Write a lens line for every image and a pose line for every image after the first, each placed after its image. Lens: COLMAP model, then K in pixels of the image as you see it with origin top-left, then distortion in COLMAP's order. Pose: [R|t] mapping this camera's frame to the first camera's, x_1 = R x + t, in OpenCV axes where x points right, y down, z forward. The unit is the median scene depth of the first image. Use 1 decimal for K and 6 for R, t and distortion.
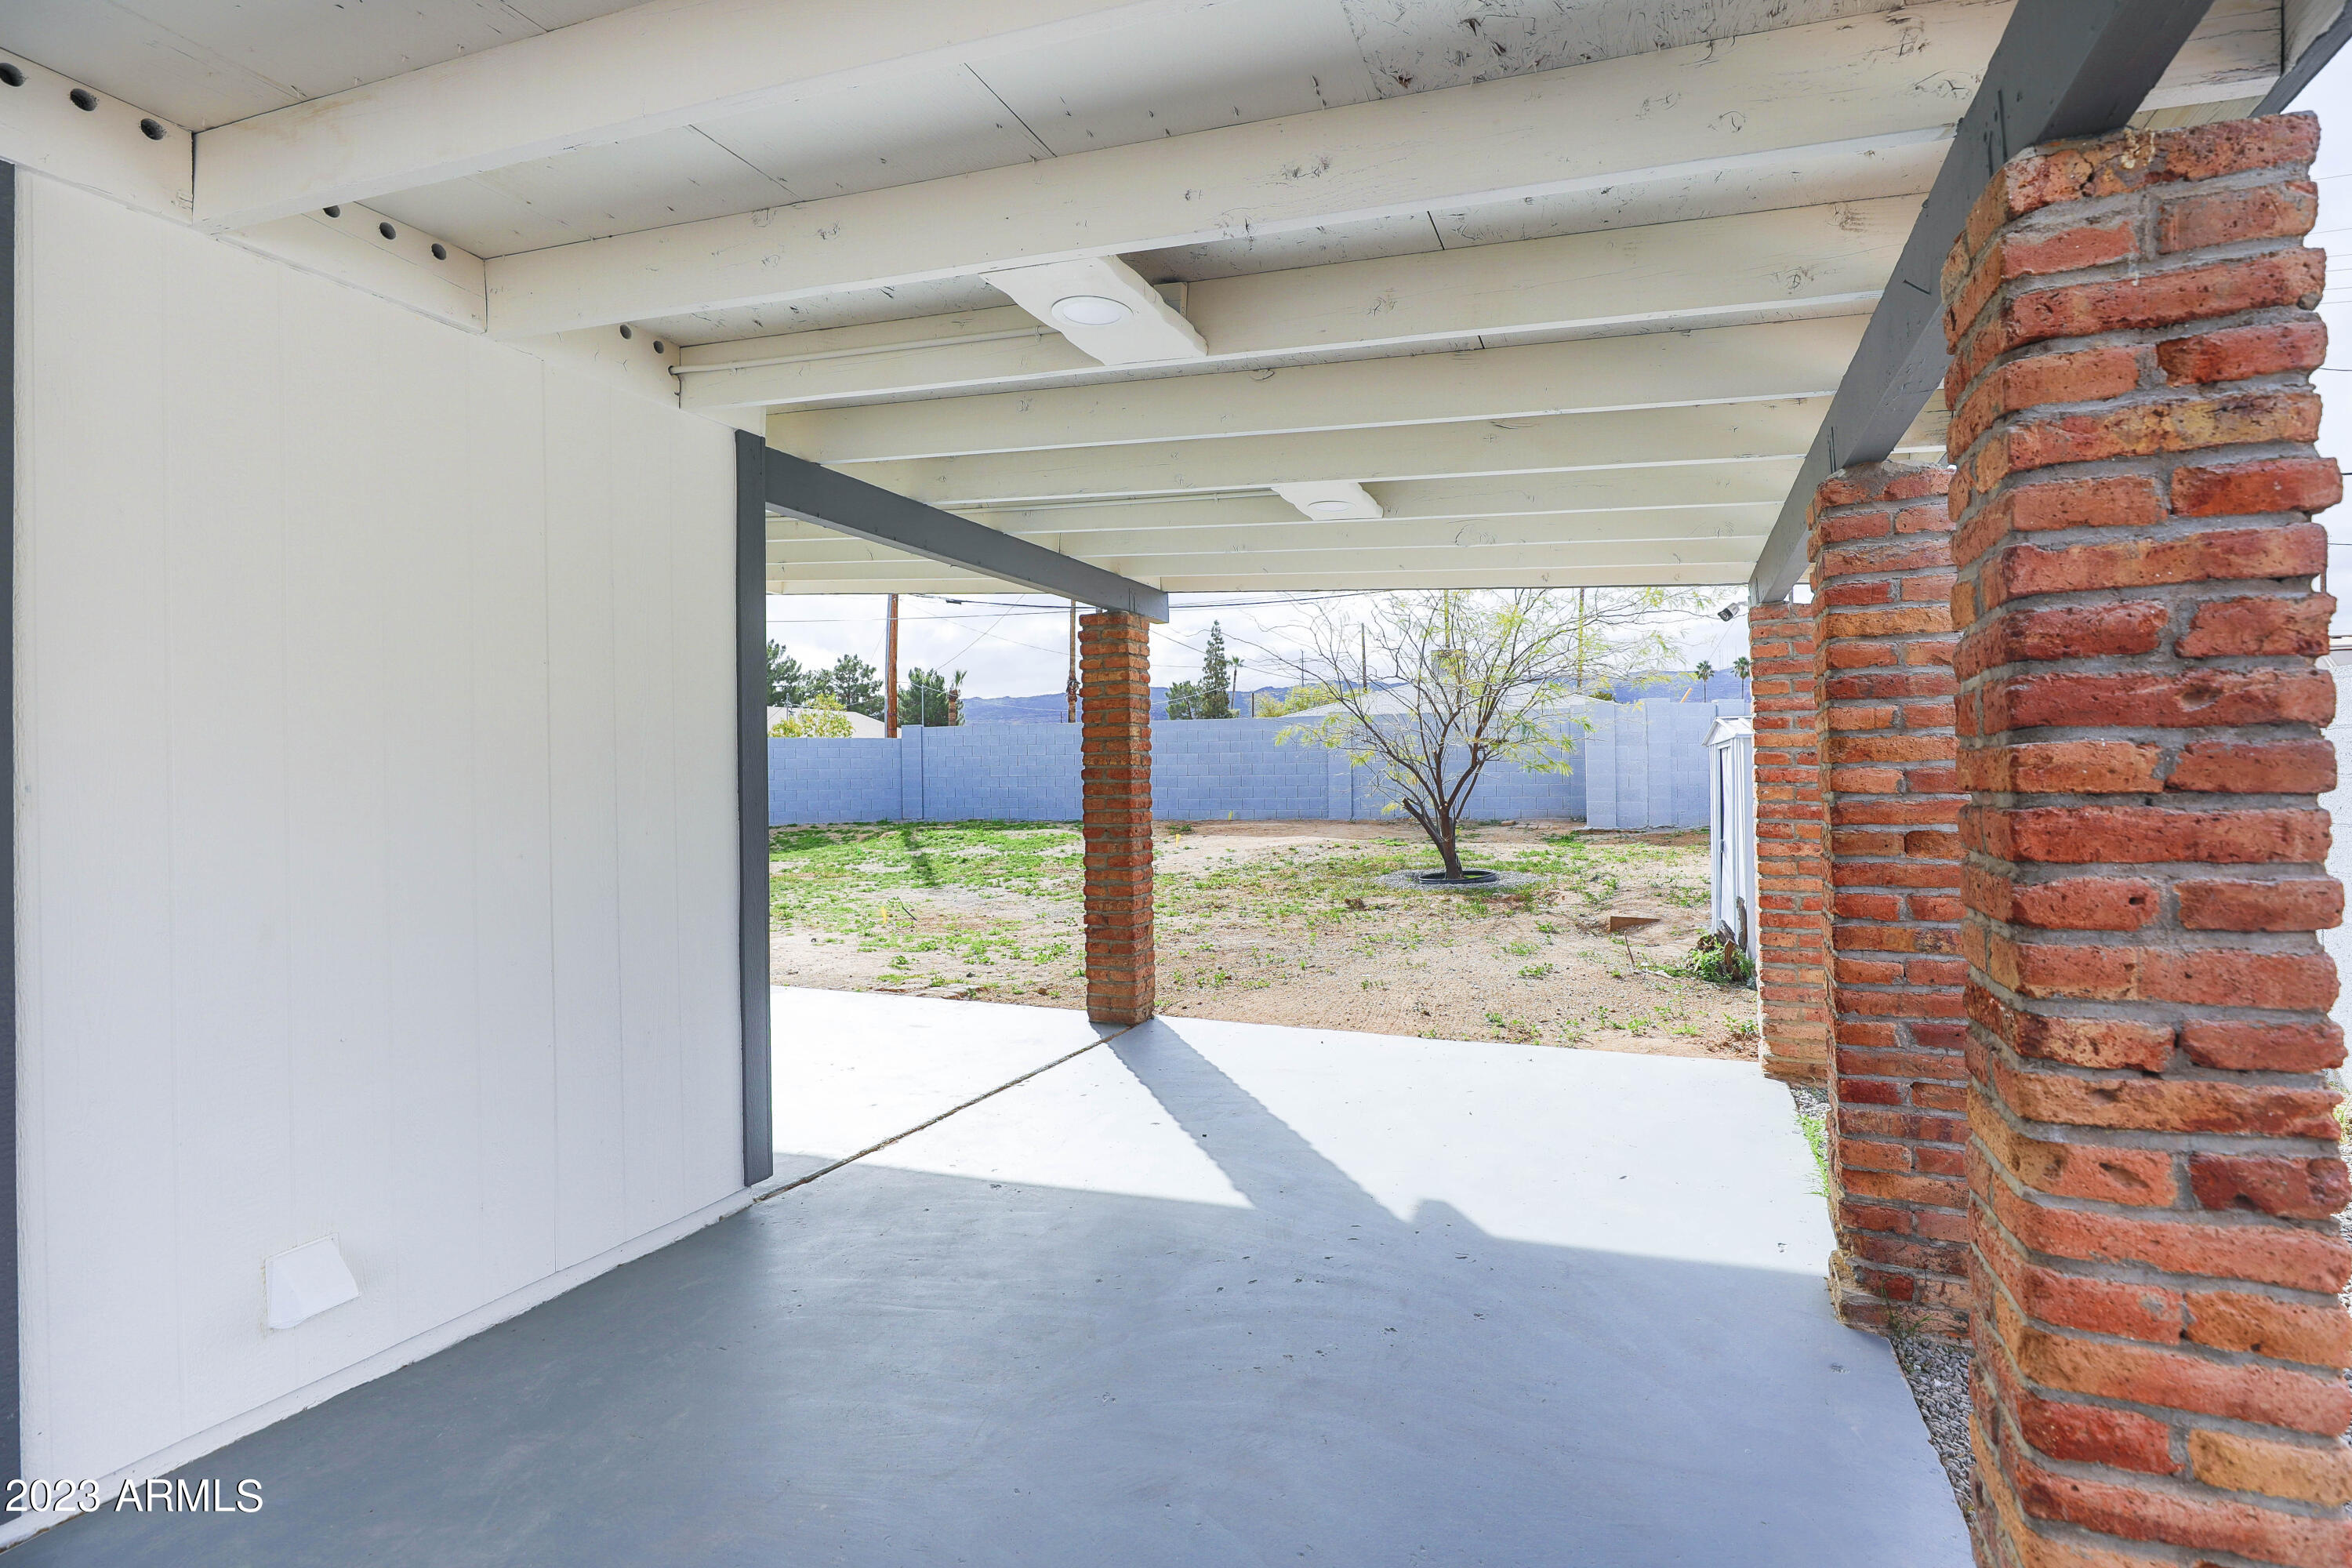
lens RADIAL K [[1168.4, 0, 1176.0], [0, 1168.4, 784.0], [0, 0, 1]] dist [-0.012148, -0.000234]
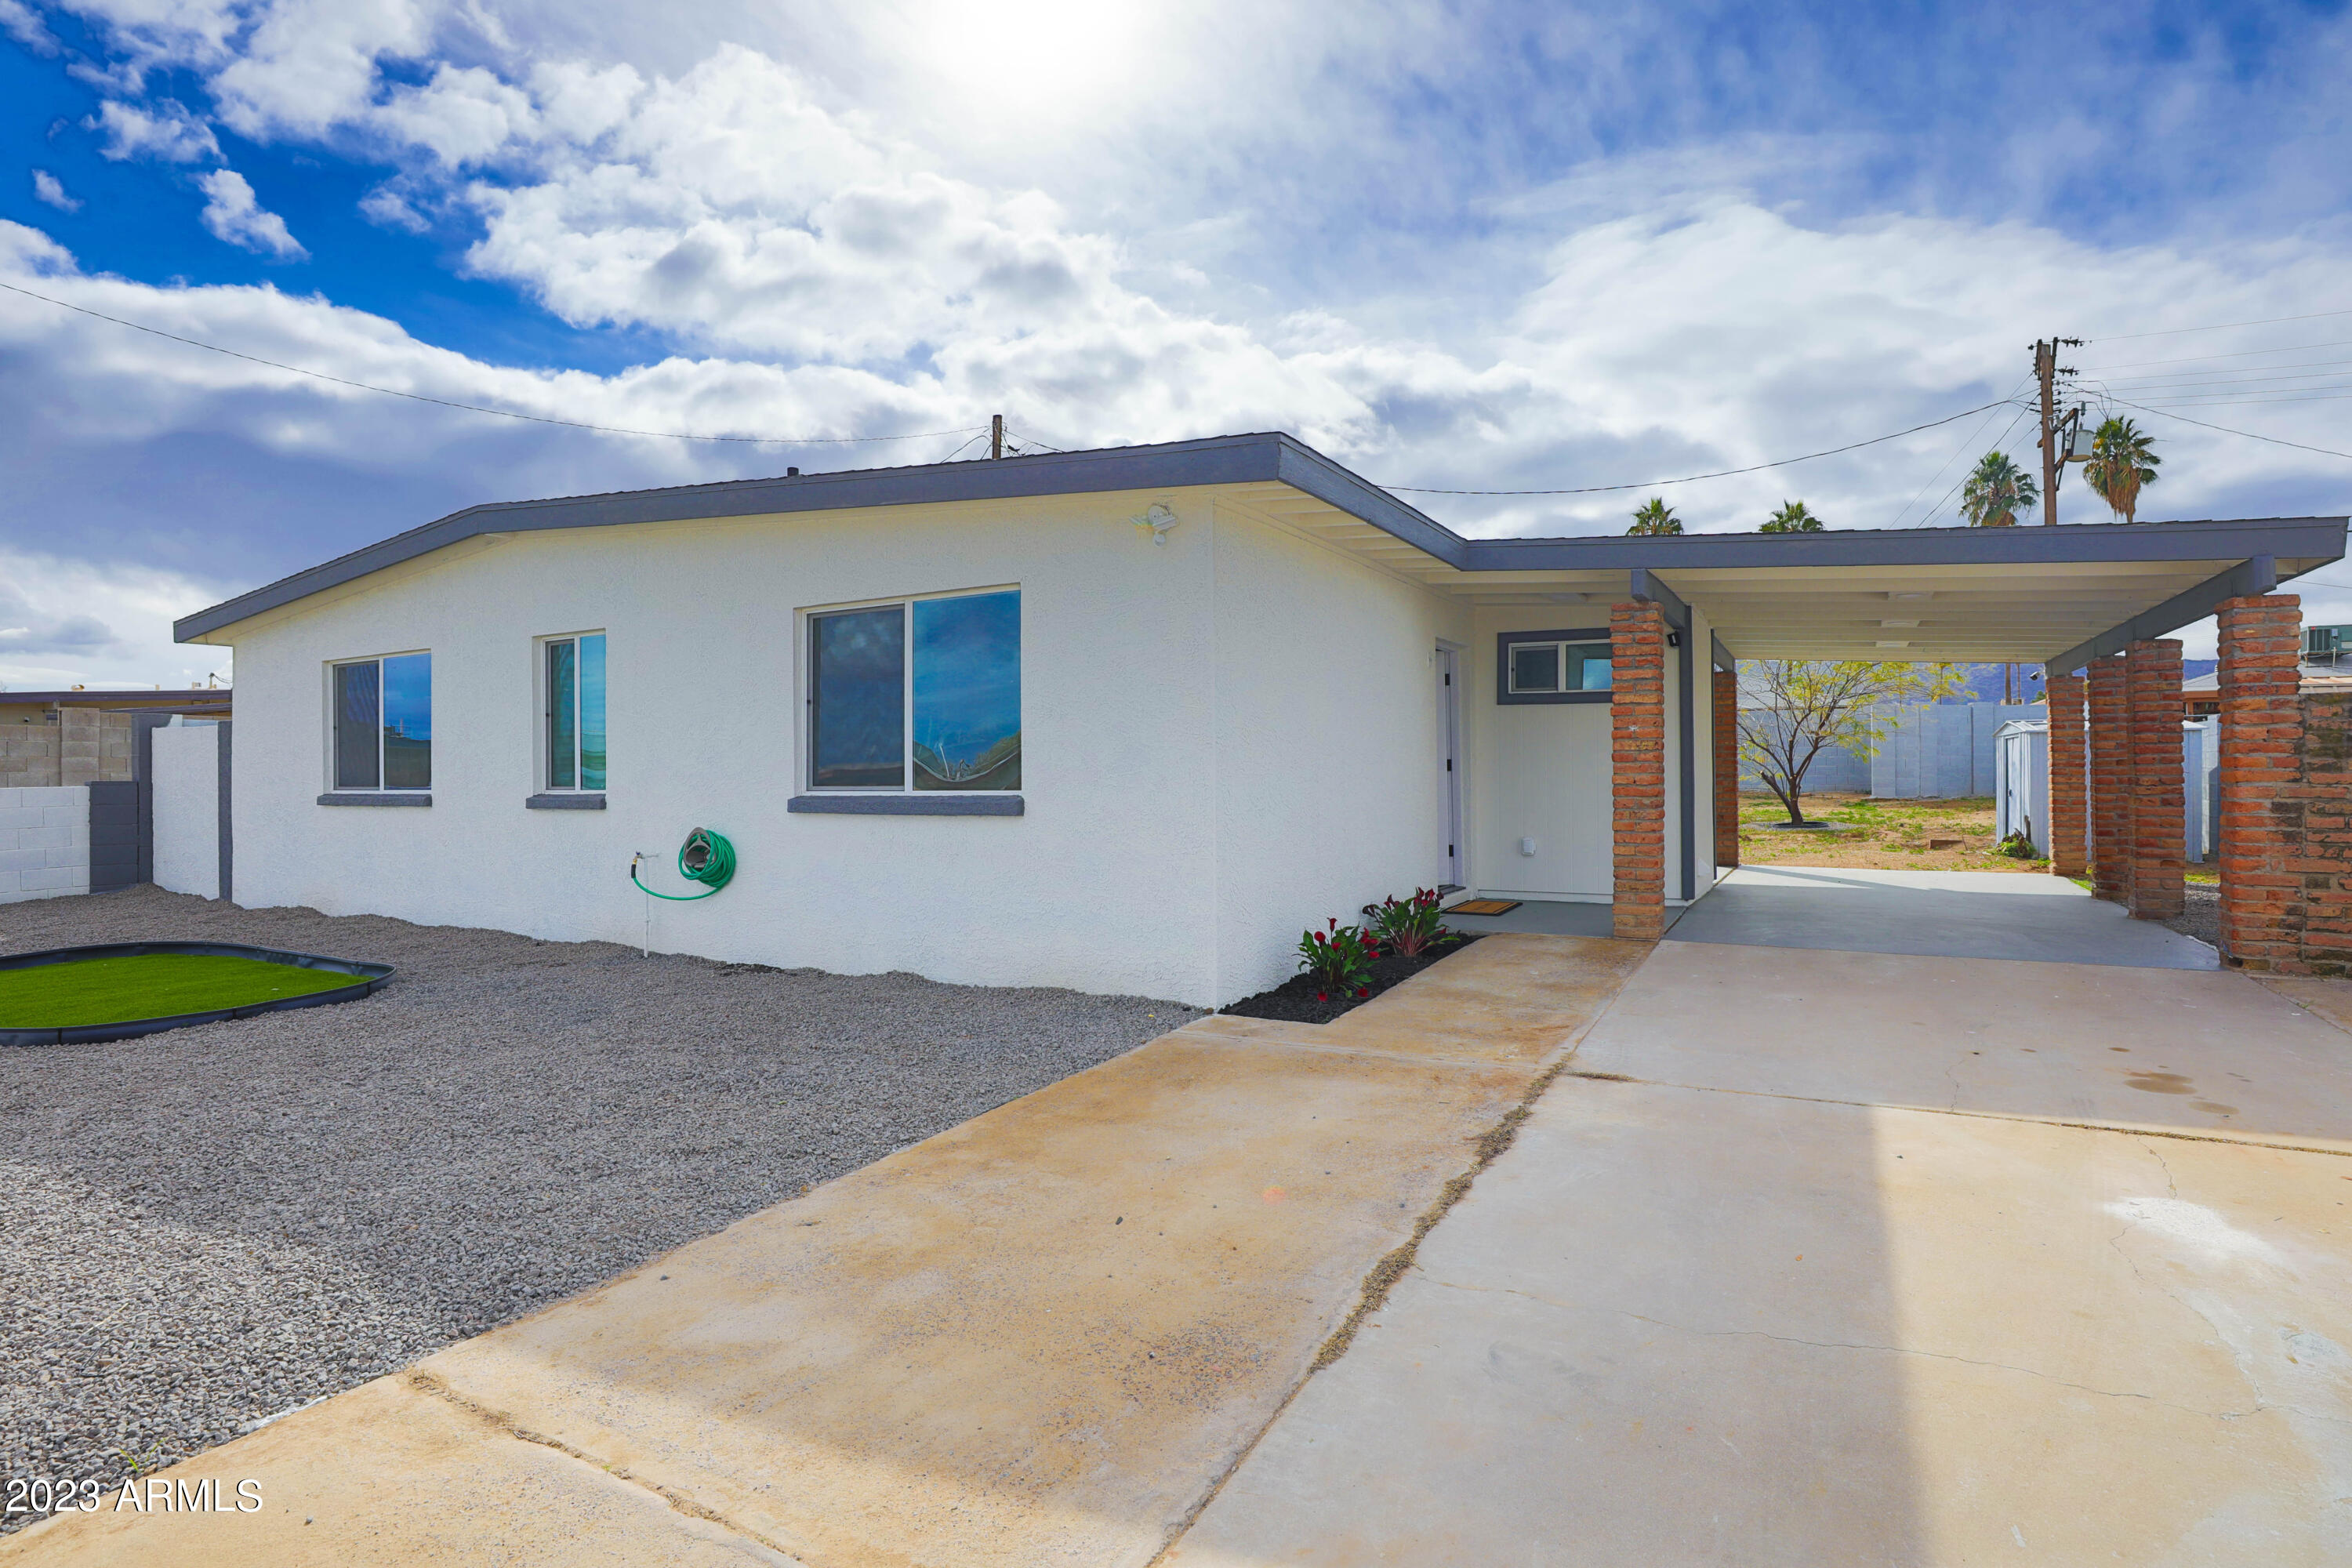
lens RADIAL K [[1168.4, 0, 1176.0], [0, 1168.4, 784.0], [0, 0, 1]] dist [-0.012148, -0.000234]
pose [[0.991701, 0.006805, -0.128389, -1.767543], [-0.005980, 0.999959, 0.006808, 0.107372], [0.128430, -0.005984, 0.991700, -2.880999]]
